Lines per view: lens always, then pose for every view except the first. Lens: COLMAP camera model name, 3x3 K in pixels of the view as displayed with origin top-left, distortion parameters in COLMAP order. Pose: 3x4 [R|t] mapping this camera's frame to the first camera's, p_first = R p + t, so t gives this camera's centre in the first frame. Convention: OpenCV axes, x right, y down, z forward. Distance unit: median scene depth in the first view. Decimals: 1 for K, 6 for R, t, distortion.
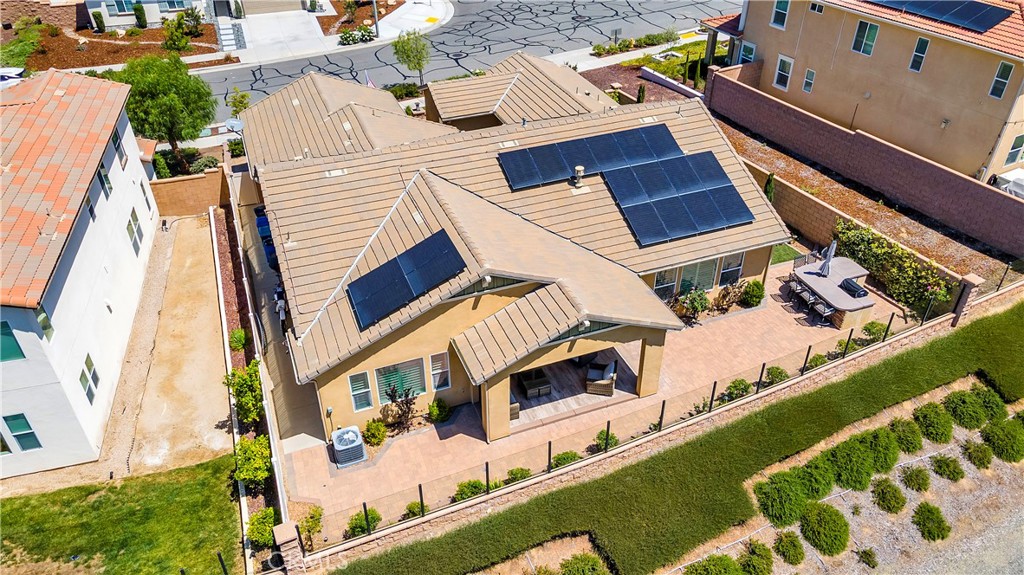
lens RADIAL K [[736.4, 0, 507.0], [0, 736.4, 288.9], [0, 0, 1]] dist [0.041209, -0.002867]
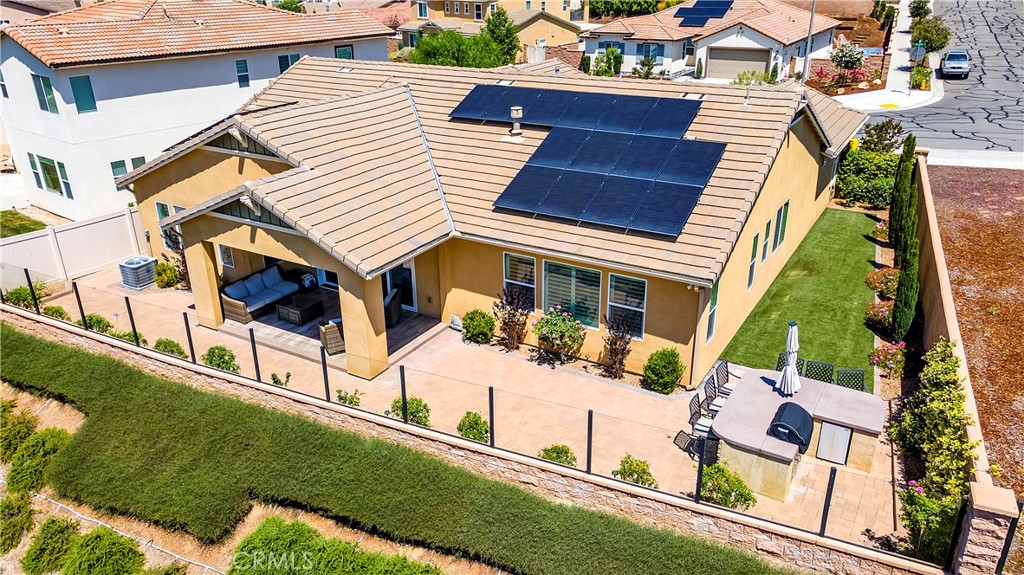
lens RADIAL K [[736.4, 0, 507.0], [0, 736.4, 288.9], [0, 0, 1]] dist [0.041209, -0.002867]
pose [[0.616726, 0.316096, -0.720925, 0.687802], [-0.454822, 0.890581, 0.001400, 0.003891], [0.642485, 0.327029, 0.693012, 0.524430]]
